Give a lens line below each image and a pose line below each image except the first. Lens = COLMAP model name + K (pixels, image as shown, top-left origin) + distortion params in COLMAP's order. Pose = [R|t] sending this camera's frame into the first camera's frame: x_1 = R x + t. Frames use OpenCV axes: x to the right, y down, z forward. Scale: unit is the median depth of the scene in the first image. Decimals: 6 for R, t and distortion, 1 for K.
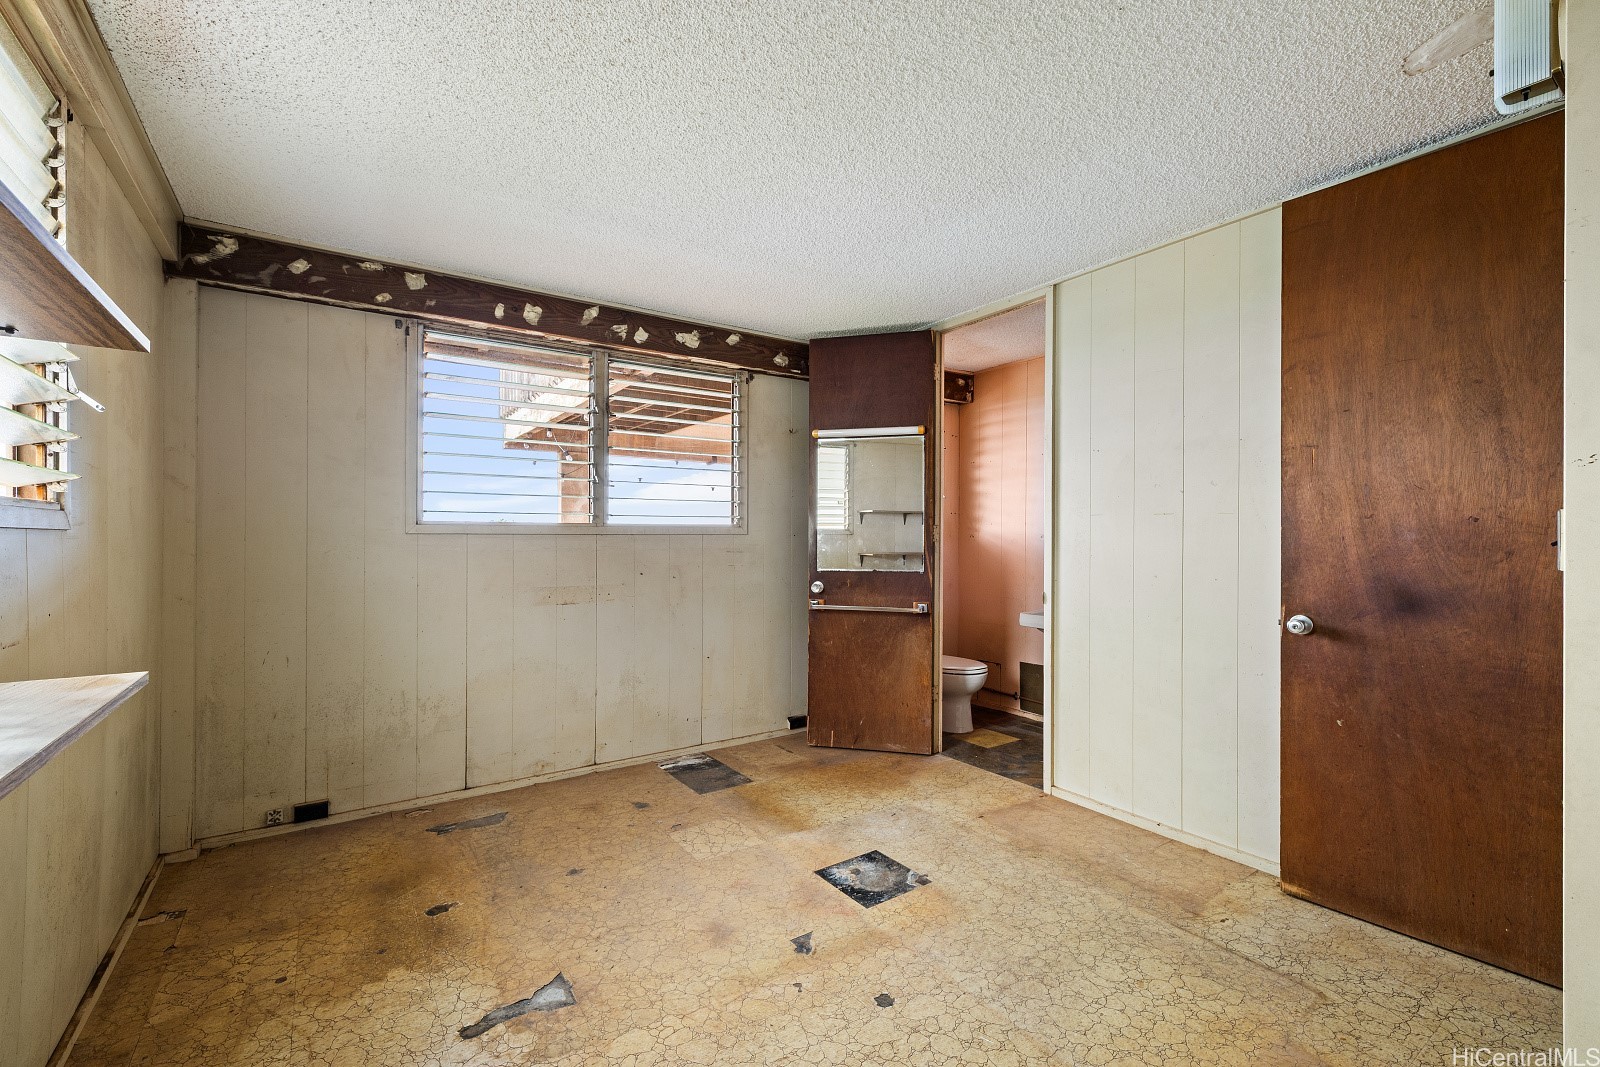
lens RADIAL K [[689.4, 0, 800.4], [0, 689.4, 534.0], [0, 0, 1]] dist [0.000483, -0.000094]
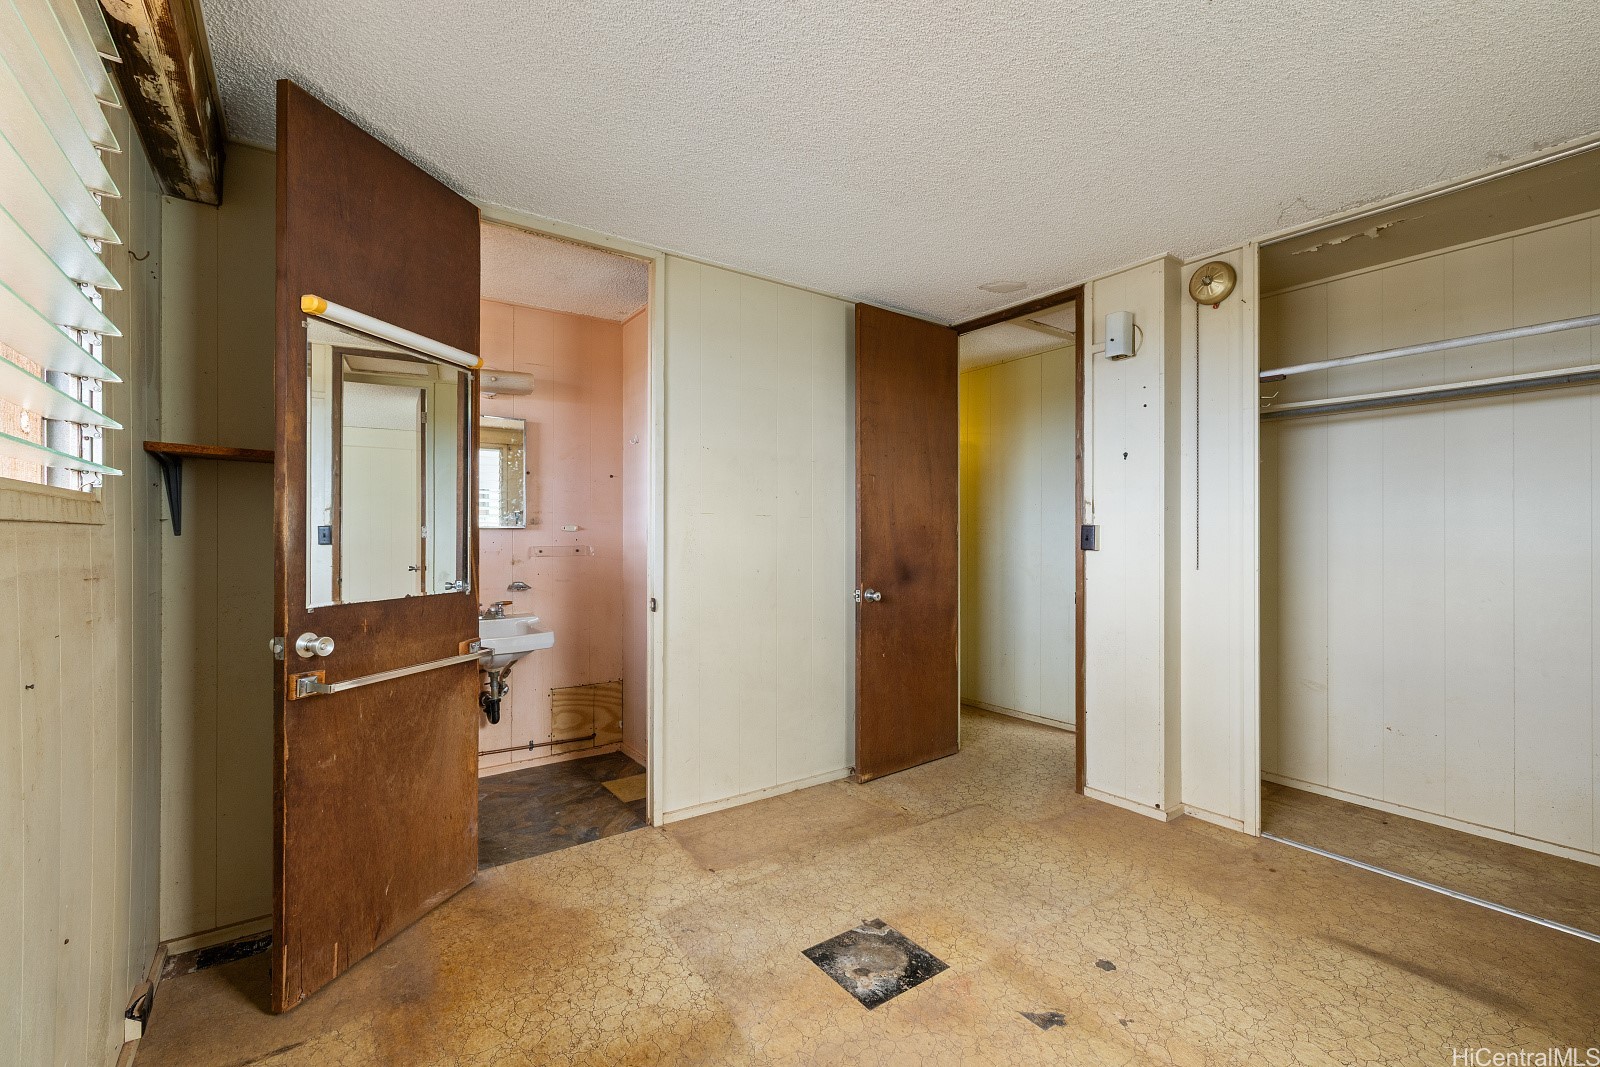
lens RADIAL K [[689.4, 0, 794.5], [0, 689.4, 539.0], [0, 0, 1]] dist [0.000483, -0.000094]
pose [[-0.023126, -0.002198, 0.999730, -0.652024], [-0.005686, 0.999982, 0.002067, 0.007839], [-0.999716, -0.005637, -0.023138, 1.048105]]
